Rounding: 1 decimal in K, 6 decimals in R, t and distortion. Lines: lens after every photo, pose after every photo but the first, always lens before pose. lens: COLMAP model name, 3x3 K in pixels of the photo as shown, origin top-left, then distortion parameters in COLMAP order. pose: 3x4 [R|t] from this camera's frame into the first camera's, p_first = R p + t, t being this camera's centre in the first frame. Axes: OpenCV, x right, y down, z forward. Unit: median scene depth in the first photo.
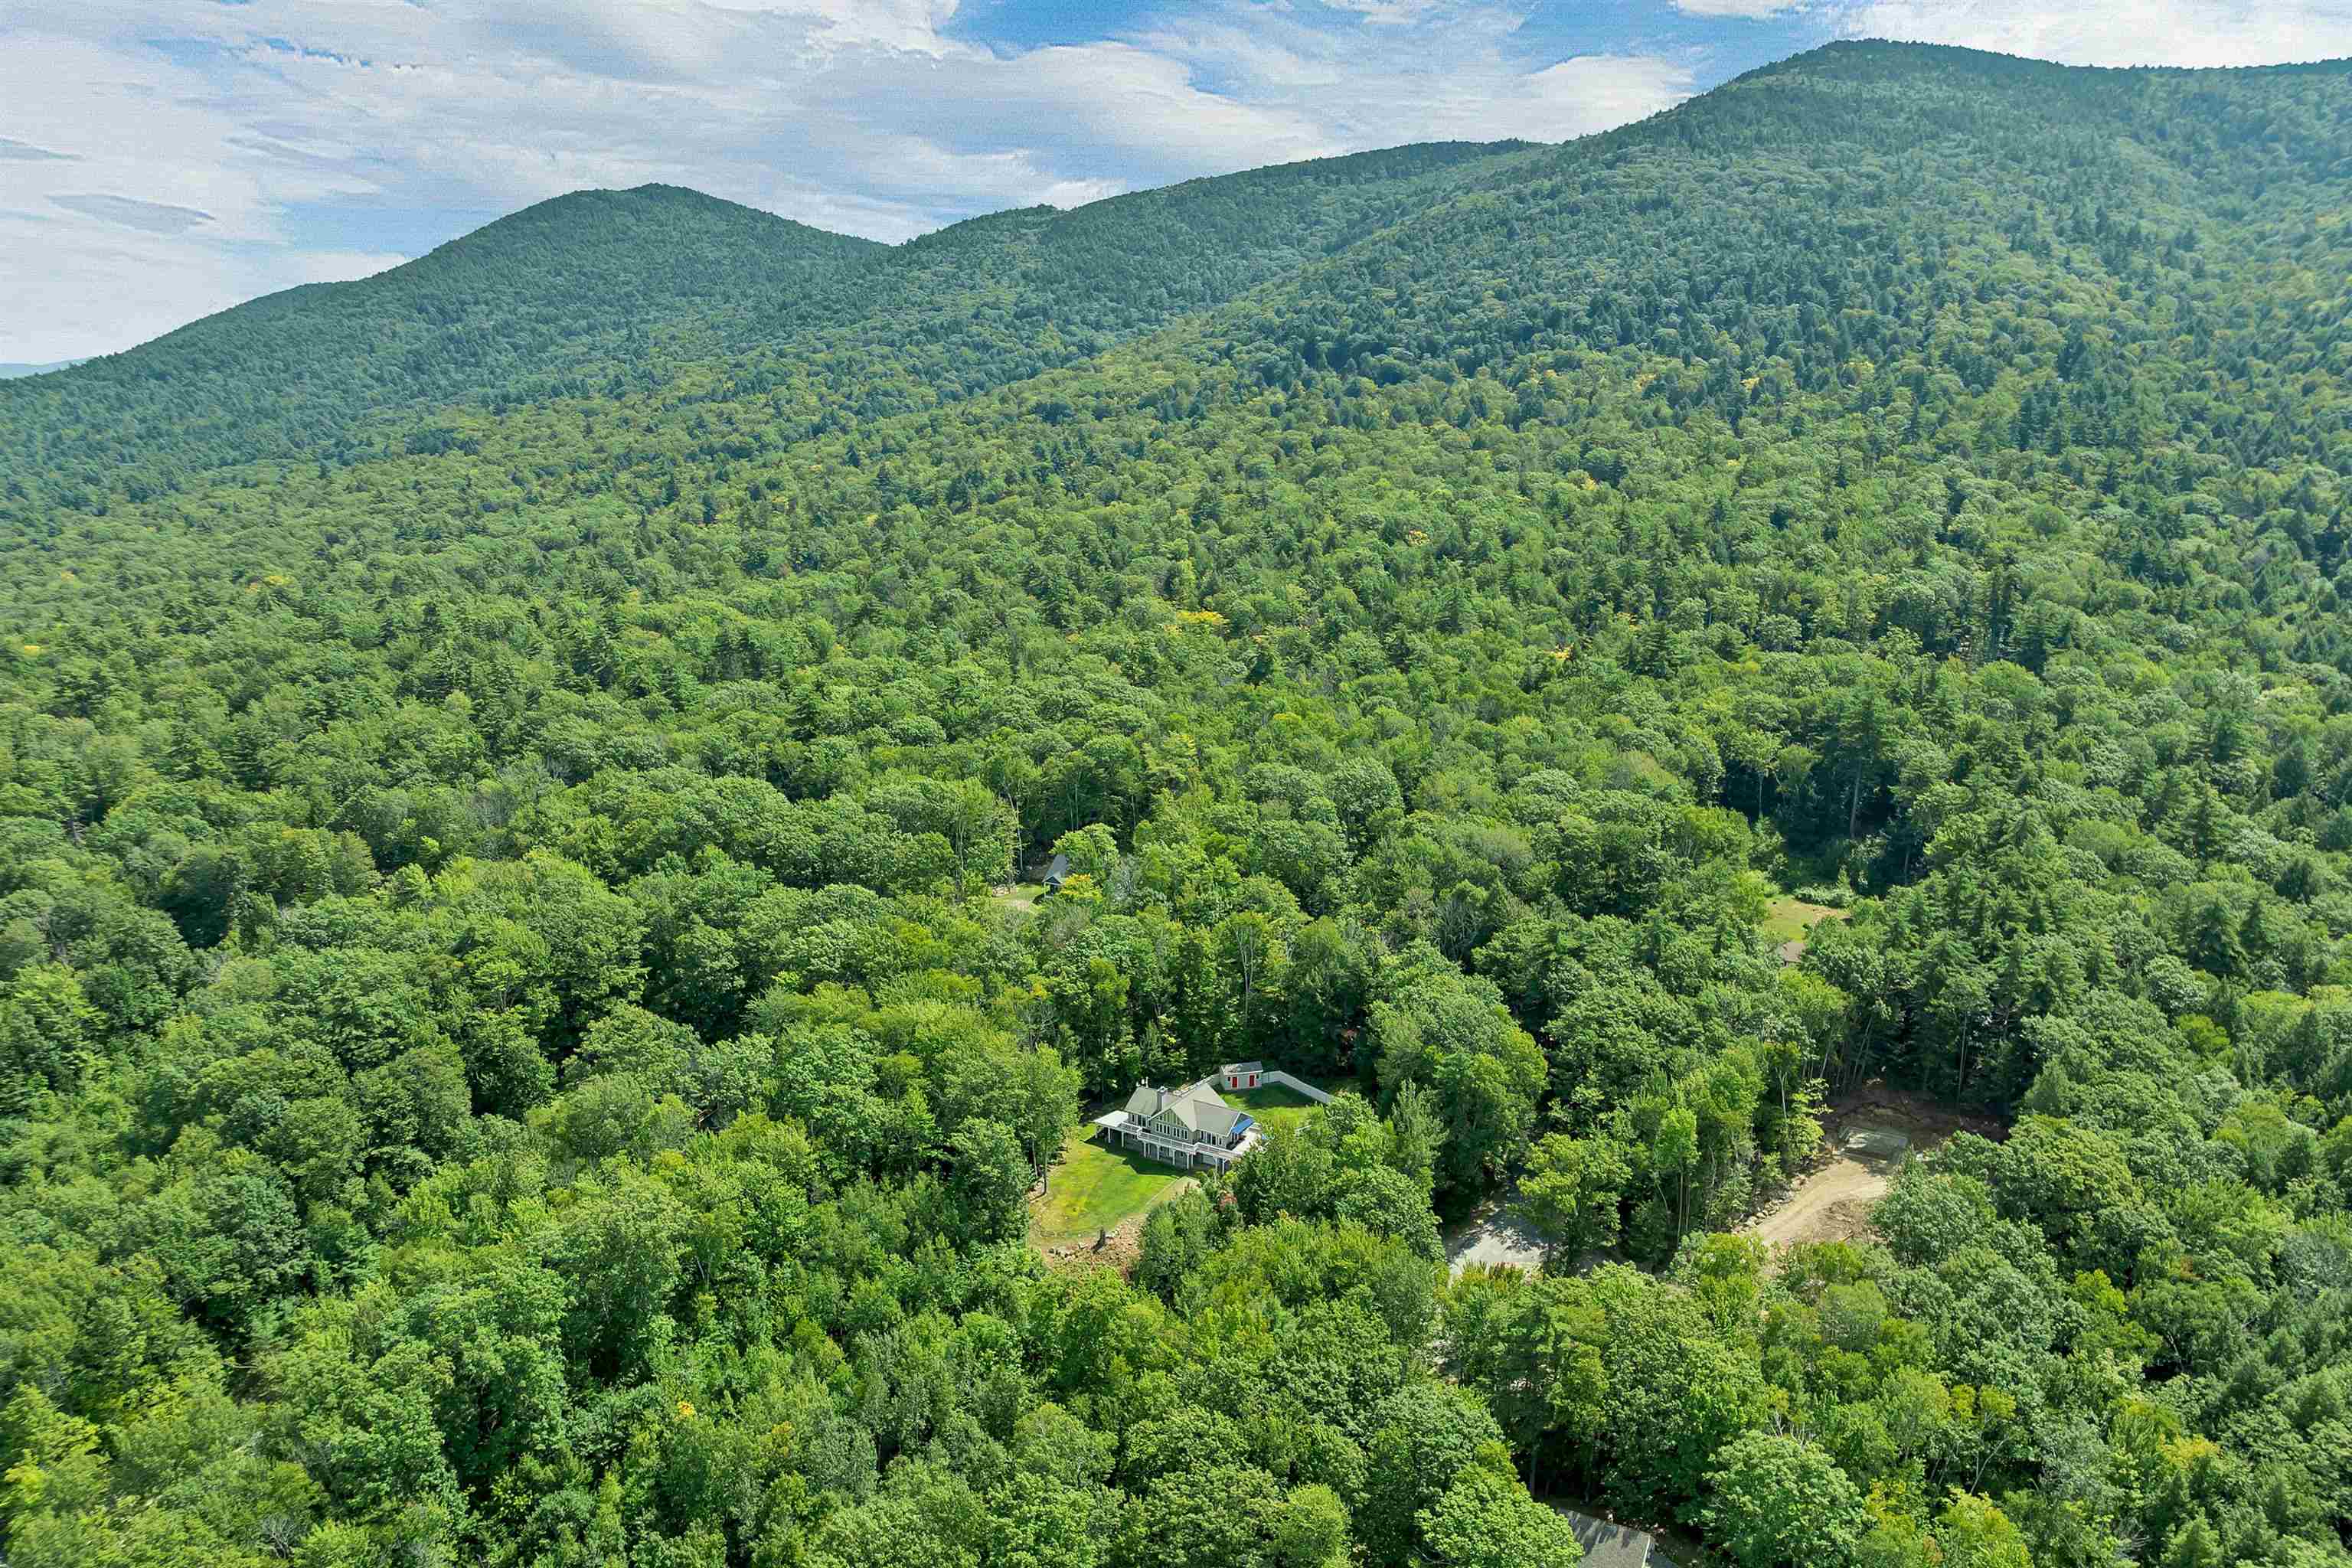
lens RADIAL K [[1718.8, 0, 1185.2], [0, 1718.8, 792.8], [0, 0, 1]] dist [-0.064337, 0.040813]
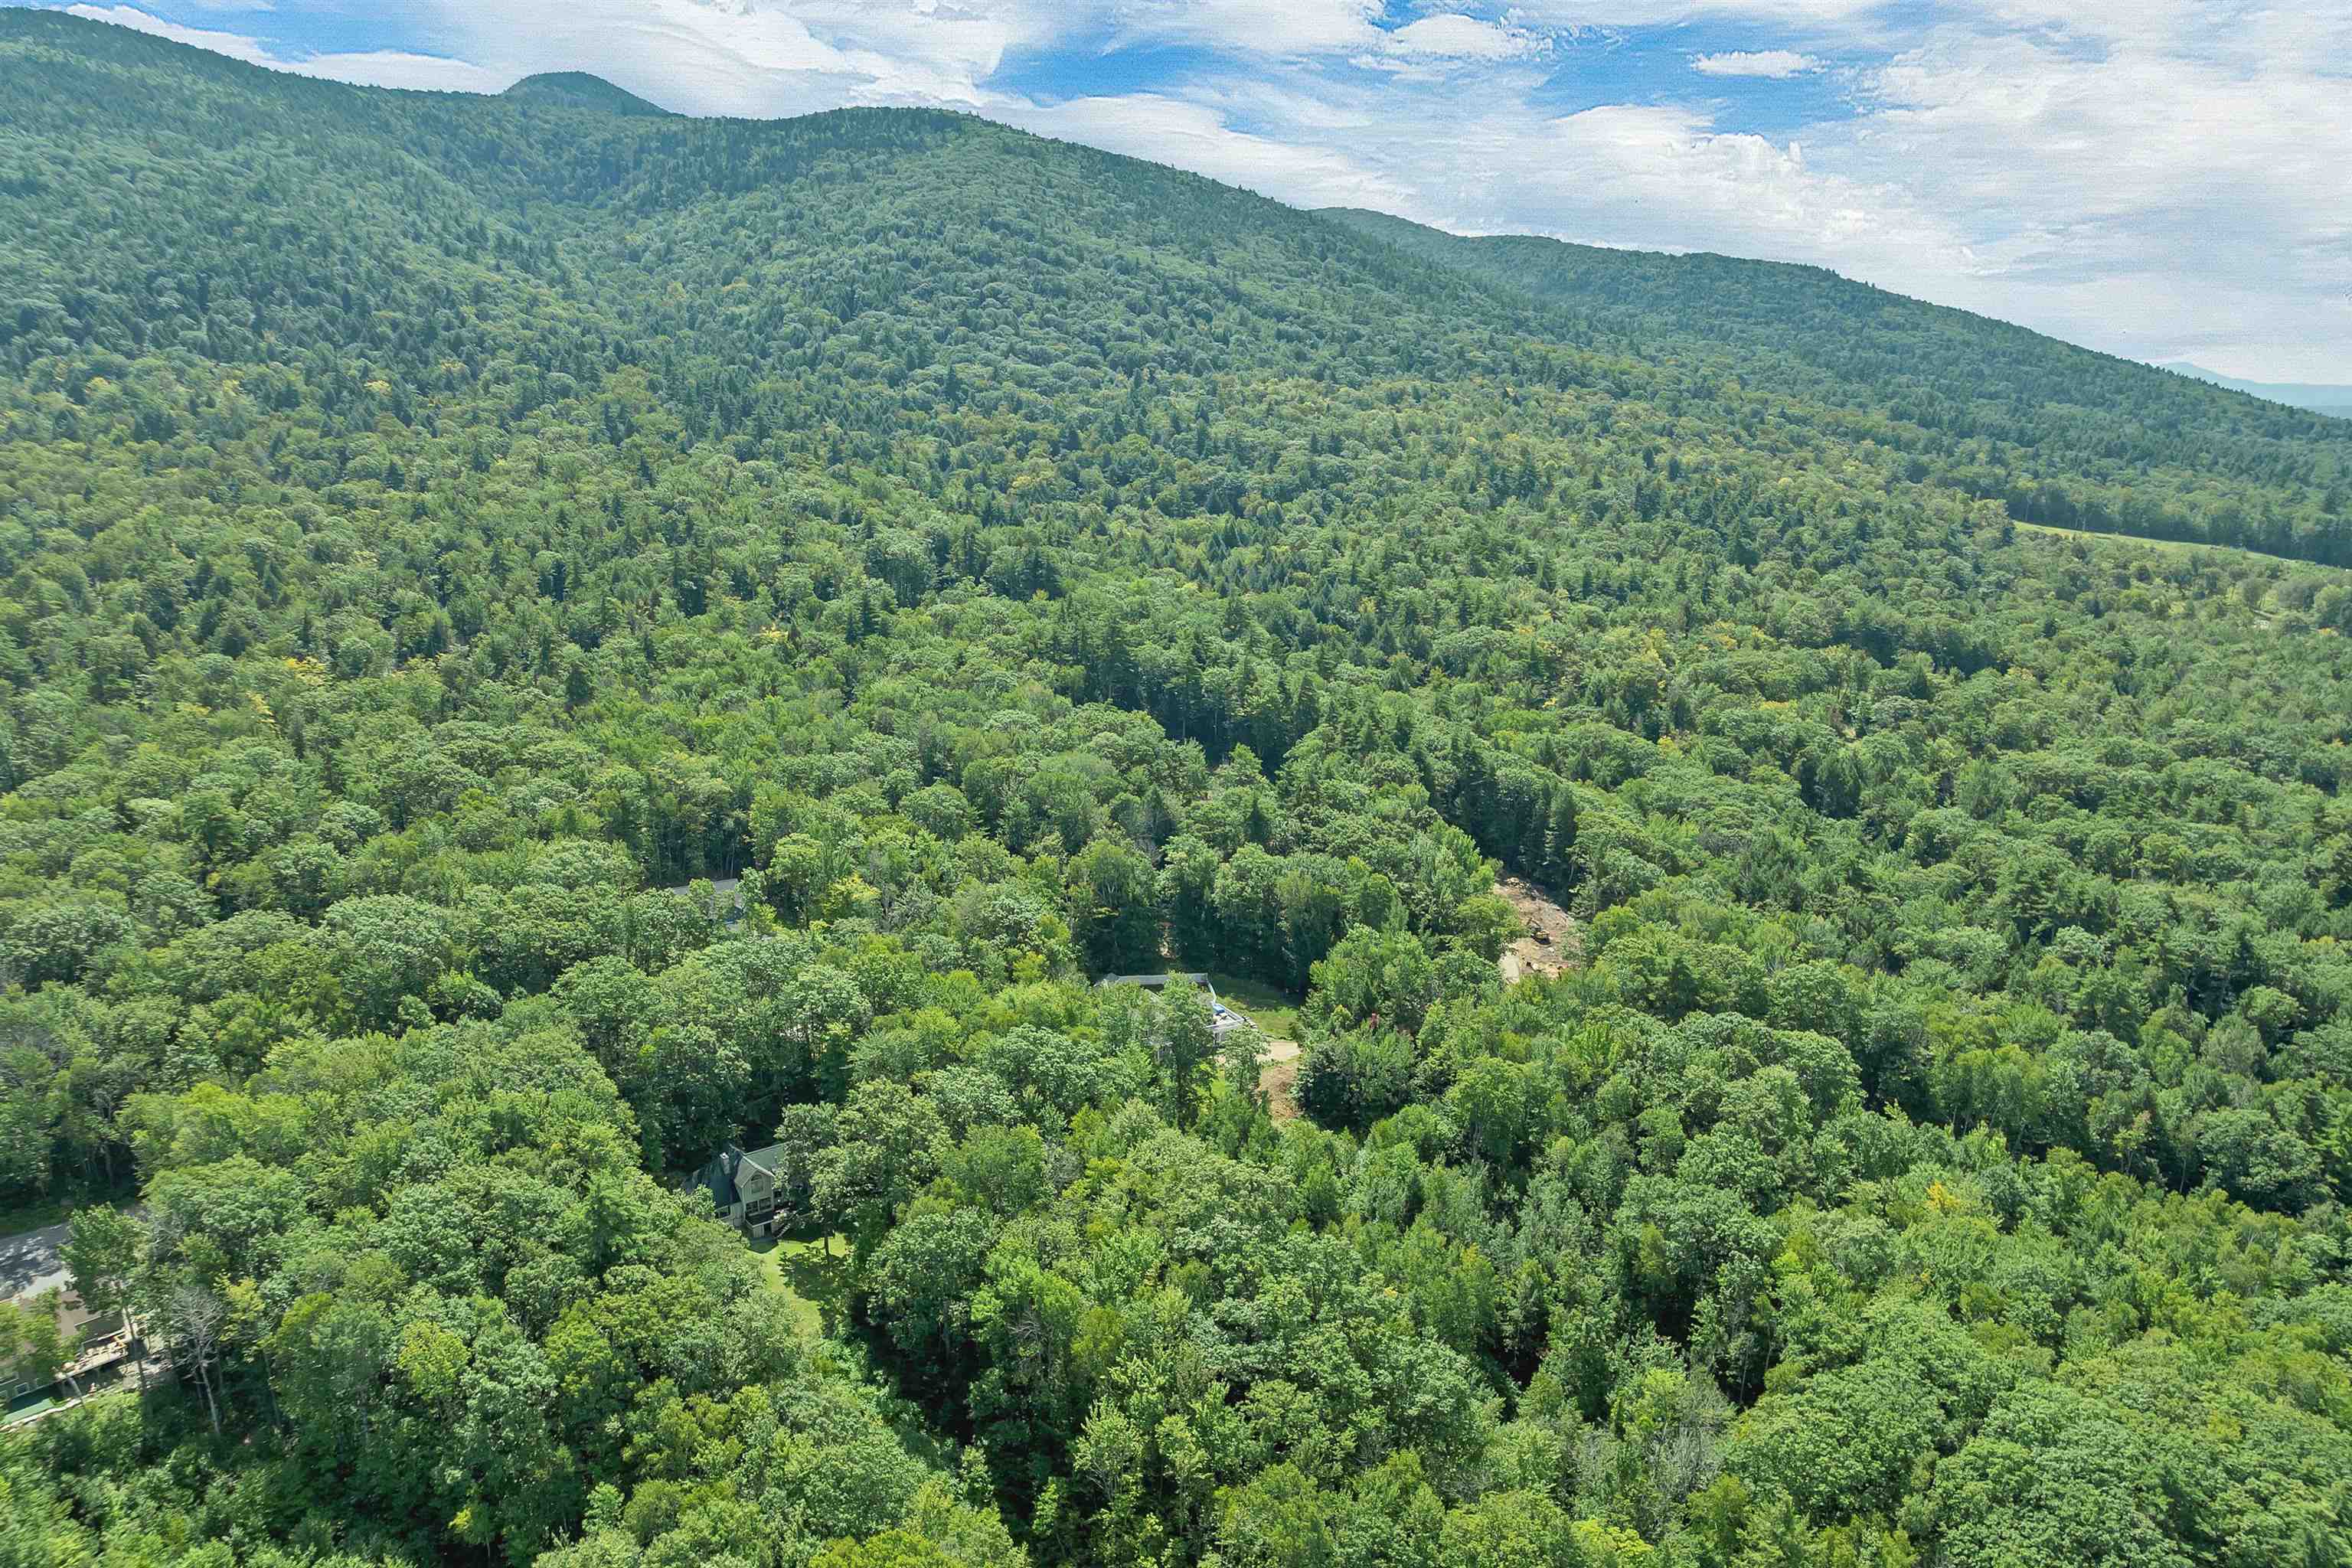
lens RADIAL K [[1718.8, 0, 1185.2], [0, 1718.8, 792.8], [0, 0, 1]] dist [-0.064337, 0.040813]
pose [[0.528277, -0.203848, 0.824239, -0.203371], [0.204702, 0.972695, 0.109365, -0.018239], [-0.824027, 0.110948, 0.555581, 0.076822]]
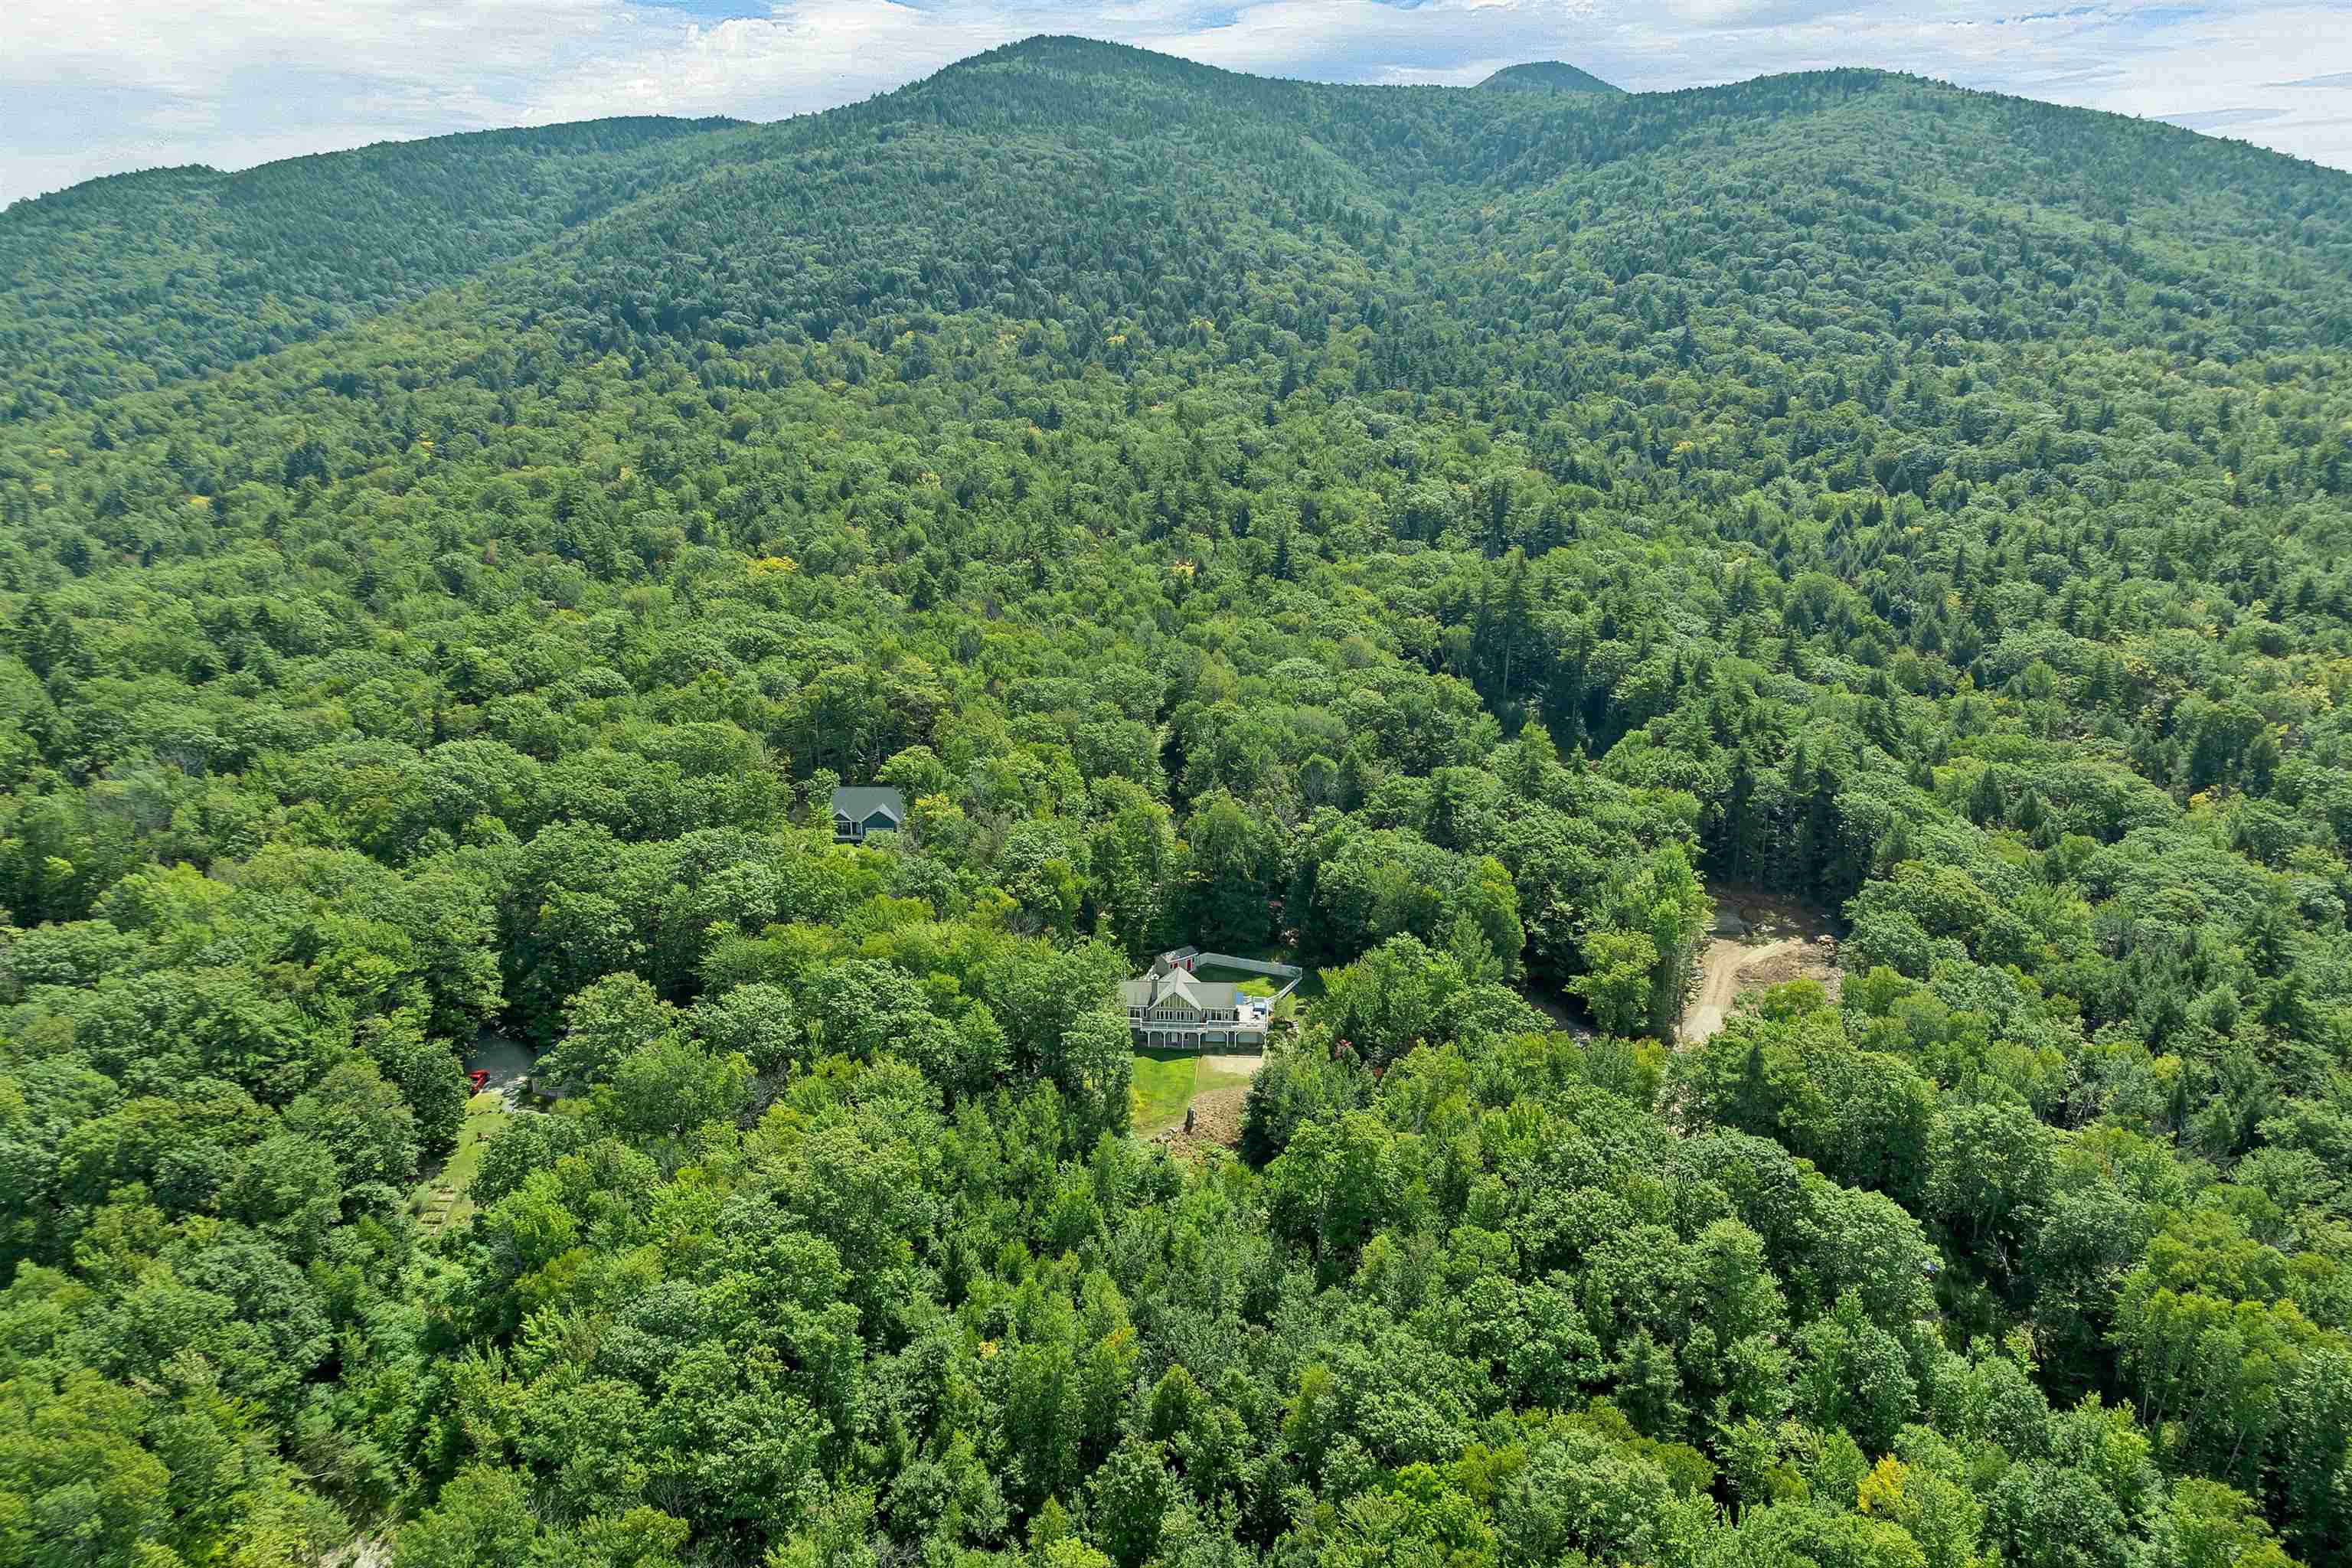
lens RADIAL K [[1718.8, 0, 1185.2], [0, 1718.8, 792.8], [0, 0, 1]] dist [-0.064337, 0.040813]
pose [[0.892548, -0.109631, 0.437424, -0.095959], [0.107262, 0.993772, 0.030203, 0.008983], [-0.438011, 0.019962, 0.898748, 0.022366]]
